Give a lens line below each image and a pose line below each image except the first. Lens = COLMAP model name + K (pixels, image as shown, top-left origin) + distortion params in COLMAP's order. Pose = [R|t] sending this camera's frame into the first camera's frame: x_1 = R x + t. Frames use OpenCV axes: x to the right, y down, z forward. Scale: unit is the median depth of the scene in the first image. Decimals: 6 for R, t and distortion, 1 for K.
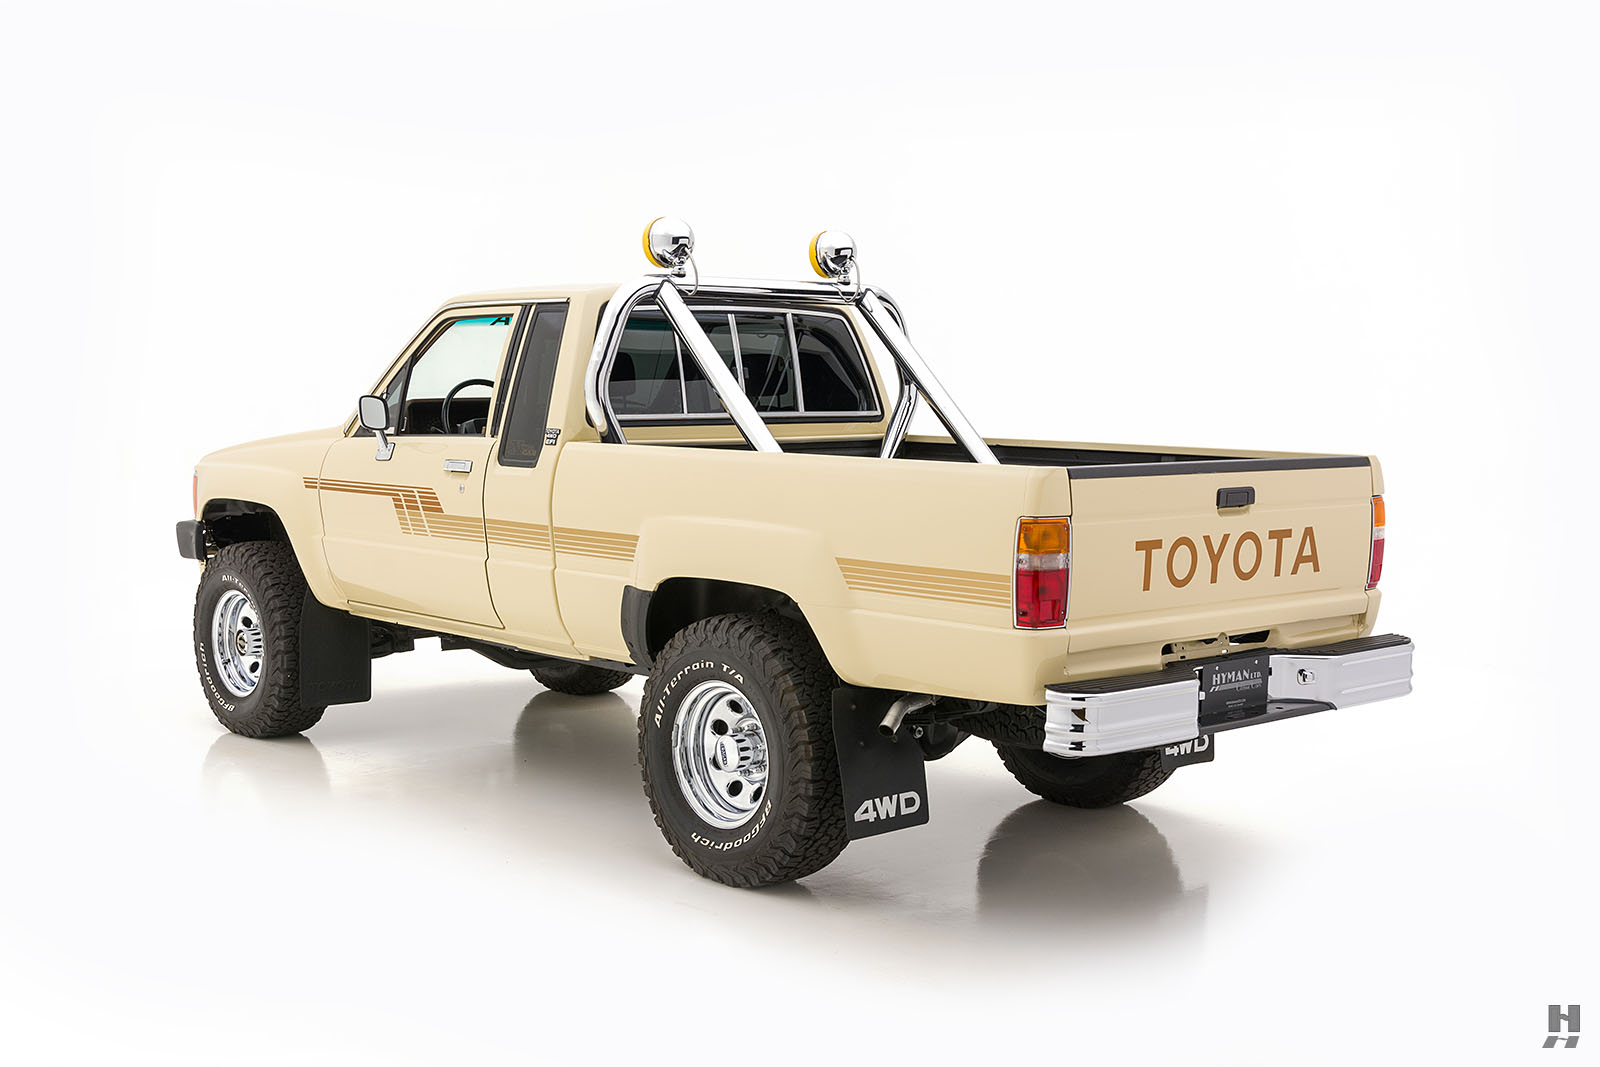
lens RADIAL K [[1915.0, 0, 800.0], [0, 1915.0, 533.5], [0, 0, 1]] dist [-0.013763, -0.020458]
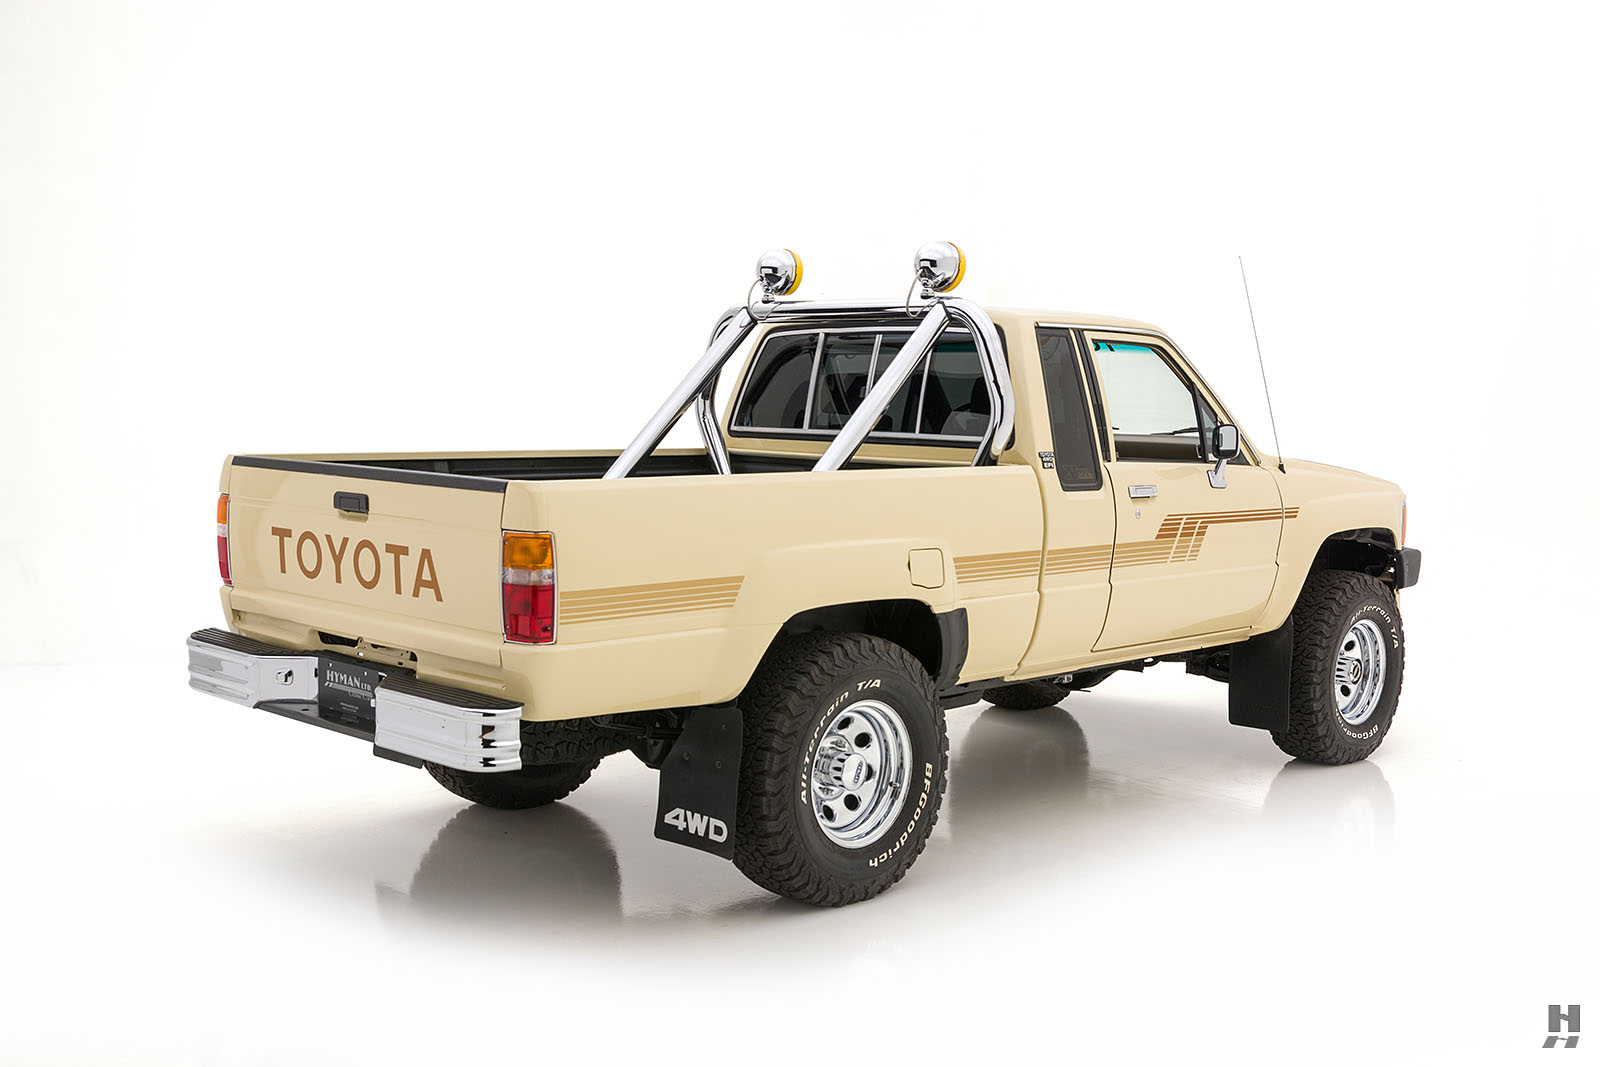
lens RADIAL K [[1819.6, 0, 765.4], [0, 1819.6, 555.7], [0, 0, 1]] dist [0.112963, 0.000205]
pose [[0.021536, 0.086793, -0.995994, 1.159197], [-0.103671, 0.991048, 0.084120, -0.092057], [0.994379, 0.101444, 0.030341, 1.154452]]
